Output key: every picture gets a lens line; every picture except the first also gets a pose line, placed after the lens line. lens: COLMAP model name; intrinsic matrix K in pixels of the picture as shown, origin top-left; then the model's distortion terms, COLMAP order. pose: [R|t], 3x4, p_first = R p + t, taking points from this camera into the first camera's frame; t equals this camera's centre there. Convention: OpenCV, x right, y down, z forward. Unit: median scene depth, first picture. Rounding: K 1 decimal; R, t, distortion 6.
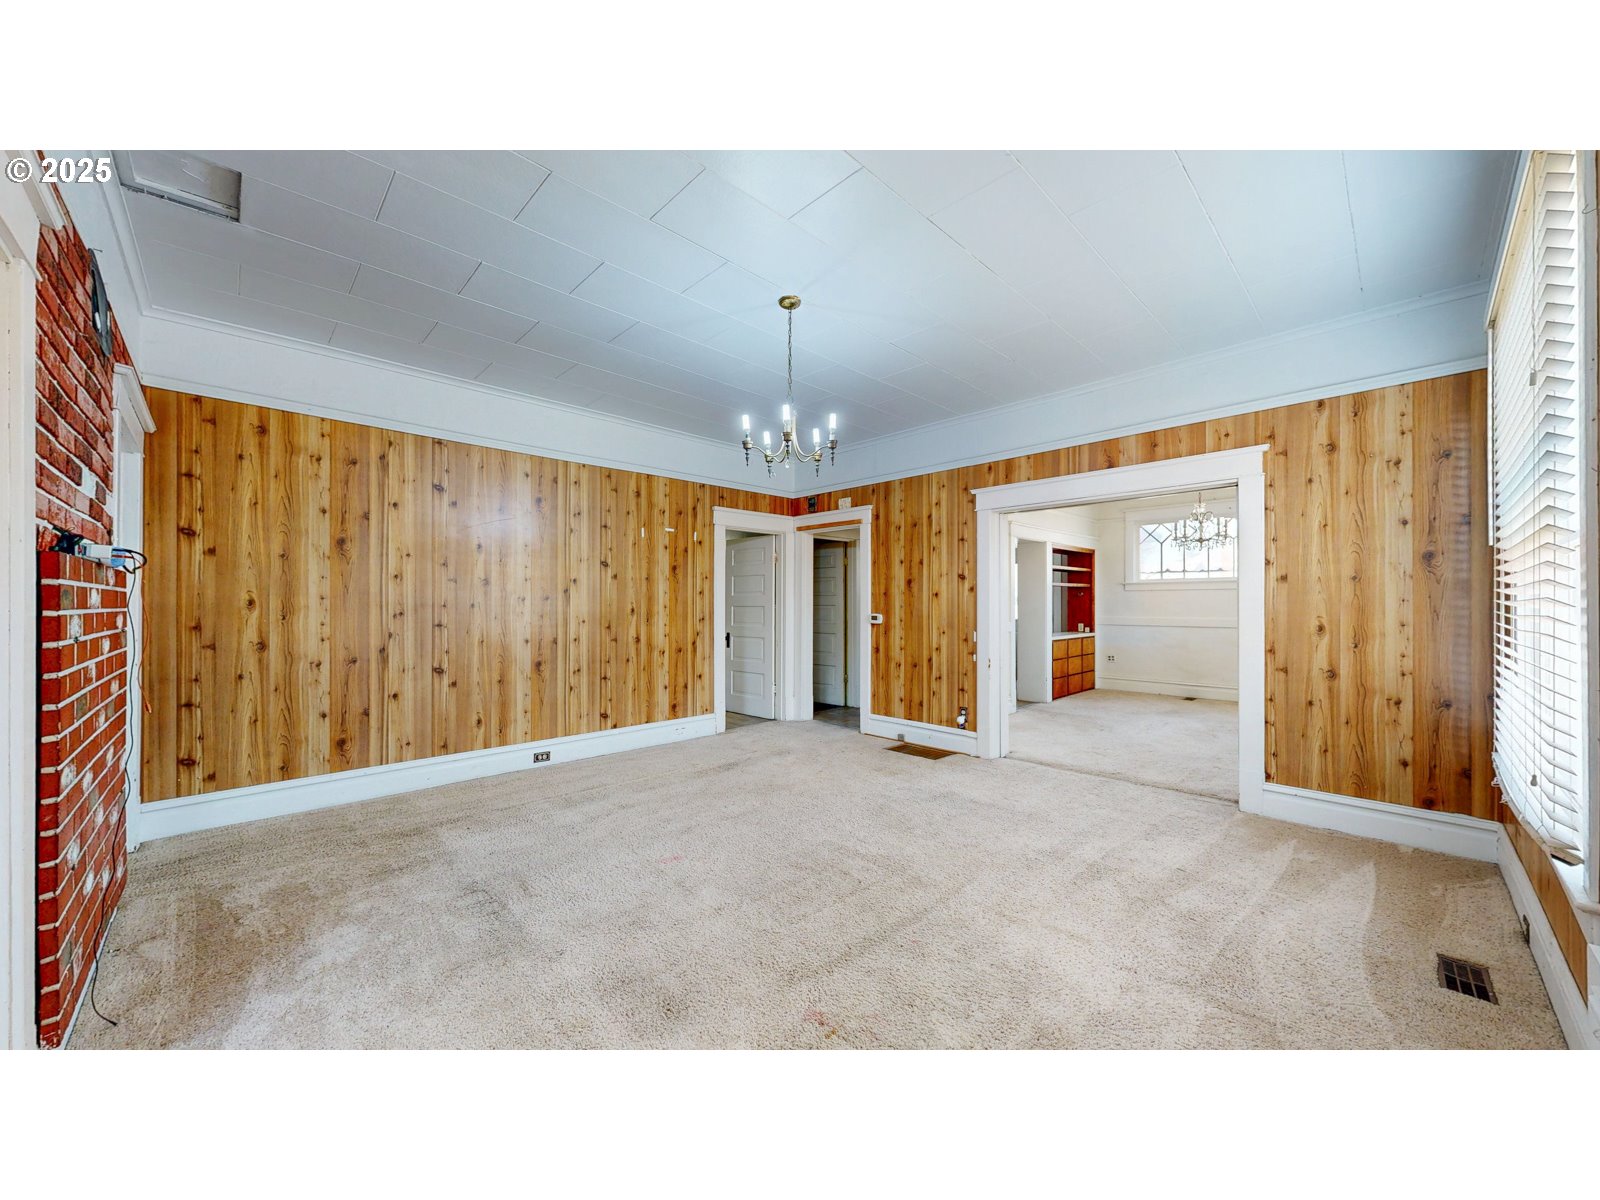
lens RADIAL K [[613.3, 0, 802.1], [0, 613.3, 598.2], [0, 0, 1]] dist [0.000216, 0.000021]
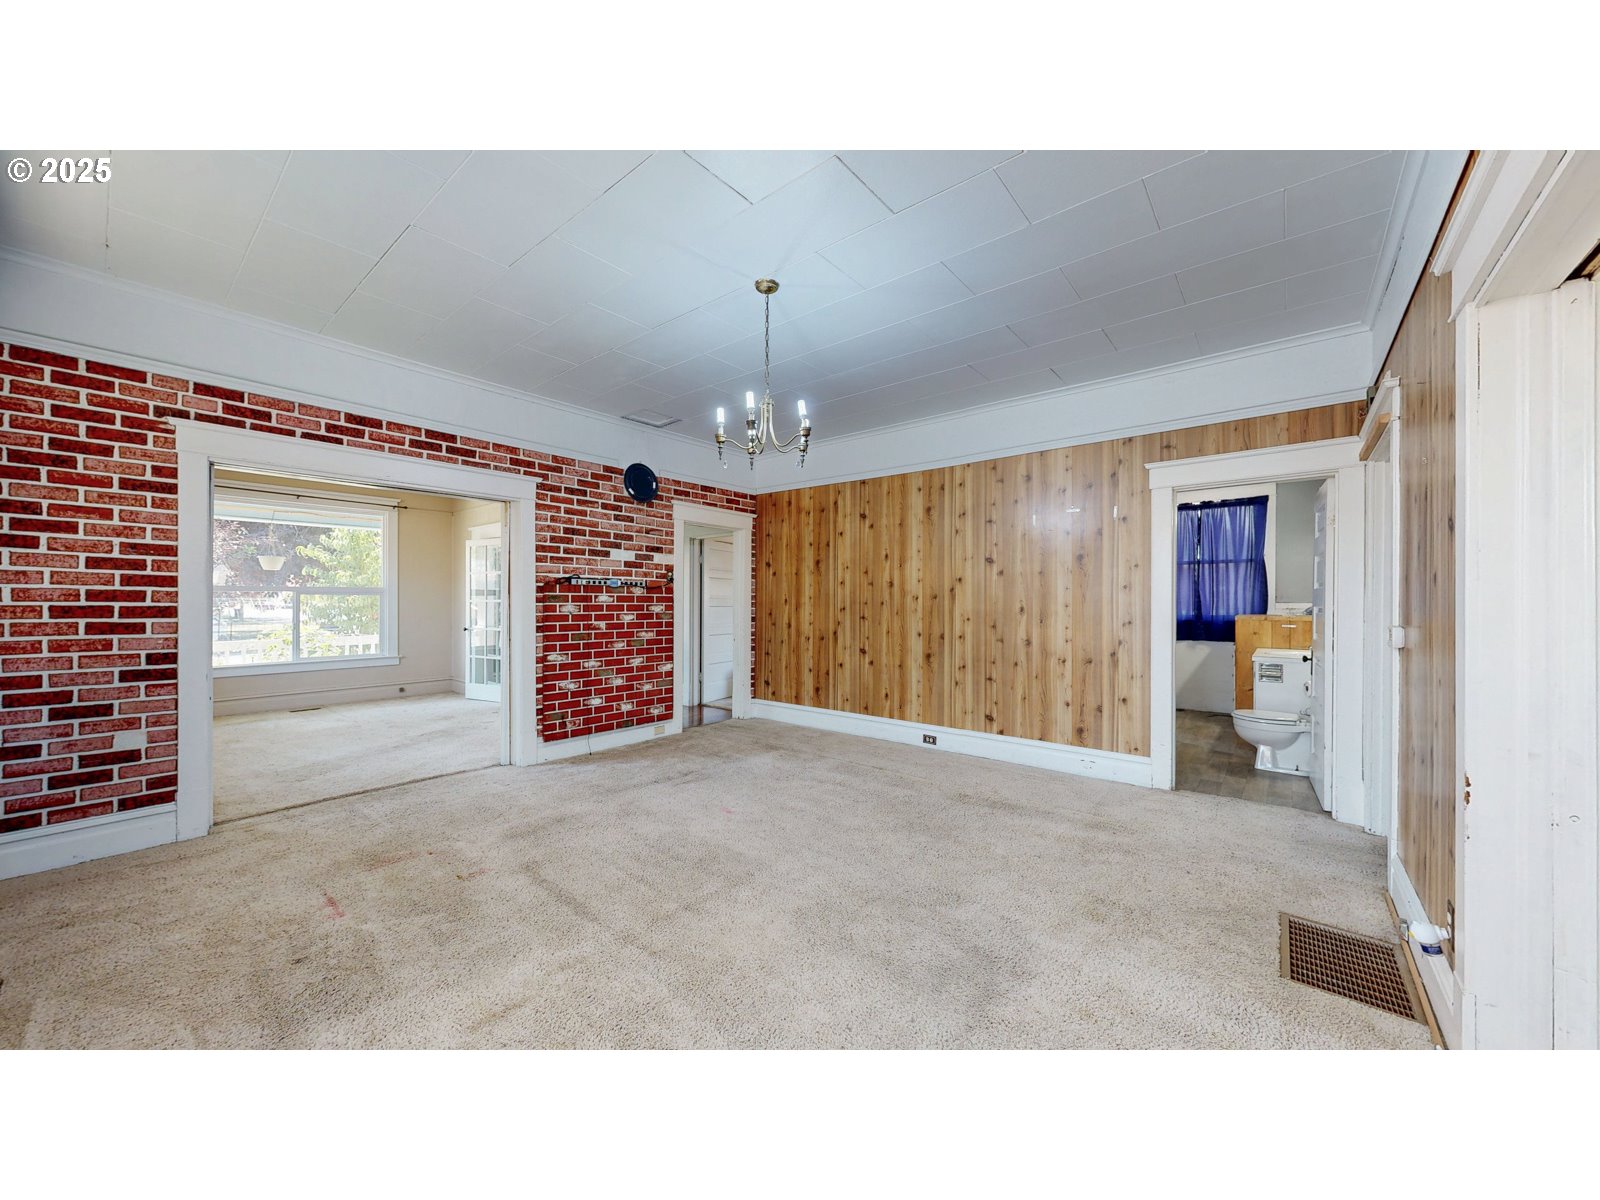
lens RADIAL K [[566.0, 0, 798.0], [0, 566.0, 601.8], [0, 0, 1]] dist [-0.001132, 0.000032]
pose [[0.103846, -0.013509, -0.994502, 0.574302], [-0.004609, 0.999890, -0.014063, 0.025170], [0.994583, 0.006044, 0.103773, 0.659878]]
